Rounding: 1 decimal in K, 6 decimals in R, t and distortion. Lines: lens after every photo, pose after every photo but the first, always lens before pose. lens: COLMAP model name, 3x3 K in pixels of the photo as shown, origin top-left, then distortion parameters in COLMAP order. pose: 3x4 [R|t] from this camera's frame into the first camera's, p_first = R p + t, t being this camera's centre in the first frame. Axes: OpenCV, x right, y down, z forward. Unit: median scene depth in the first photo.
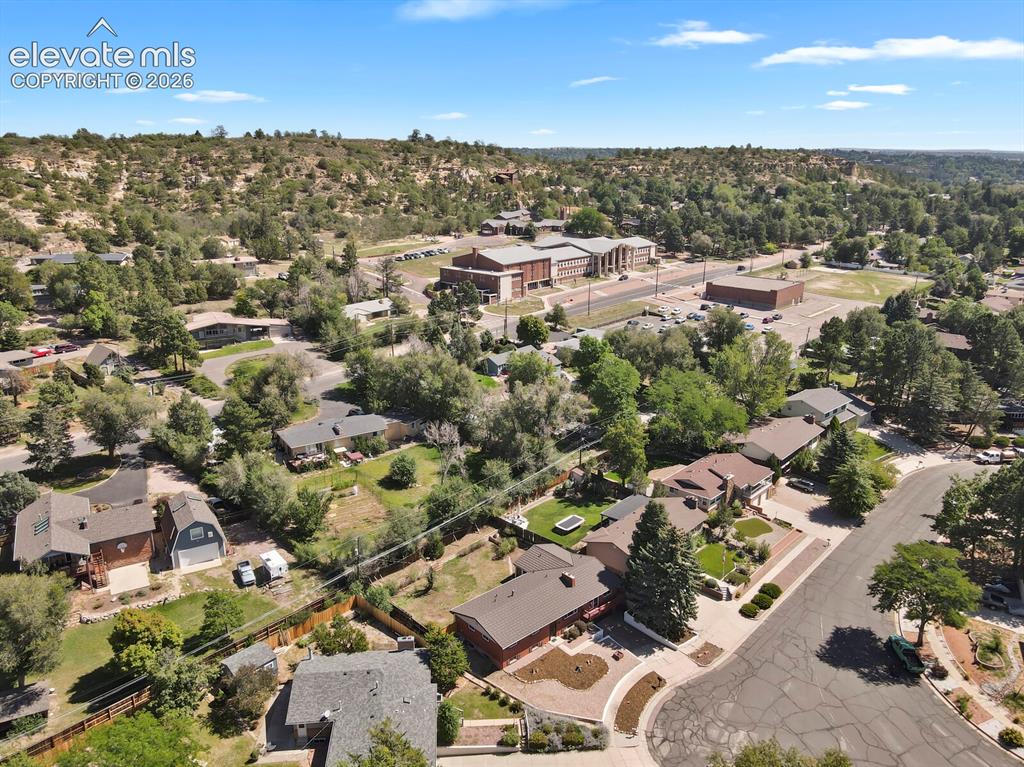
lens RADIAL K [[748.9, 0, 509.5], [0, 748.9, 383.5], [0, 0, 1]] dist [0.012551, 0.011240]
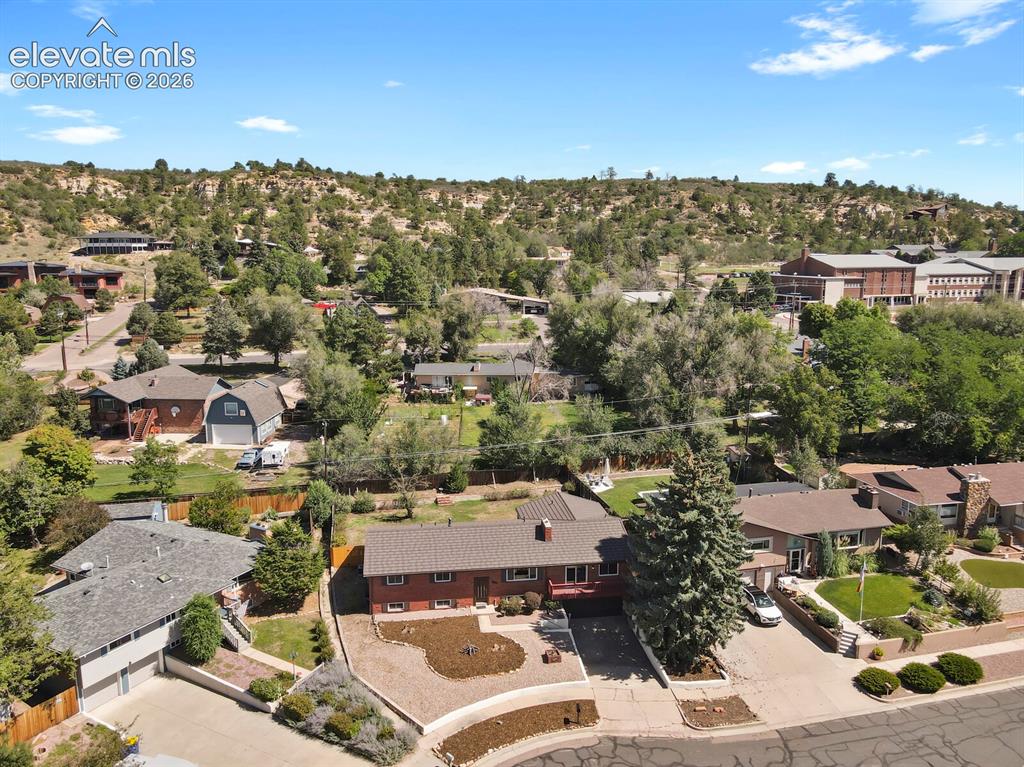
lens RADIAL K [[748.9, 0, 509.5], [0, 748.9, 383.5], [0, 0, 1]] dist [0.012551, 0.011240]
pose [[0.833692, 0.100897, -0.542934, 0.275523], [-0.163894, 0.984077, -0.068787, 0.136560], [0.527348, 0.146330, 0.836954, 0.319261]]
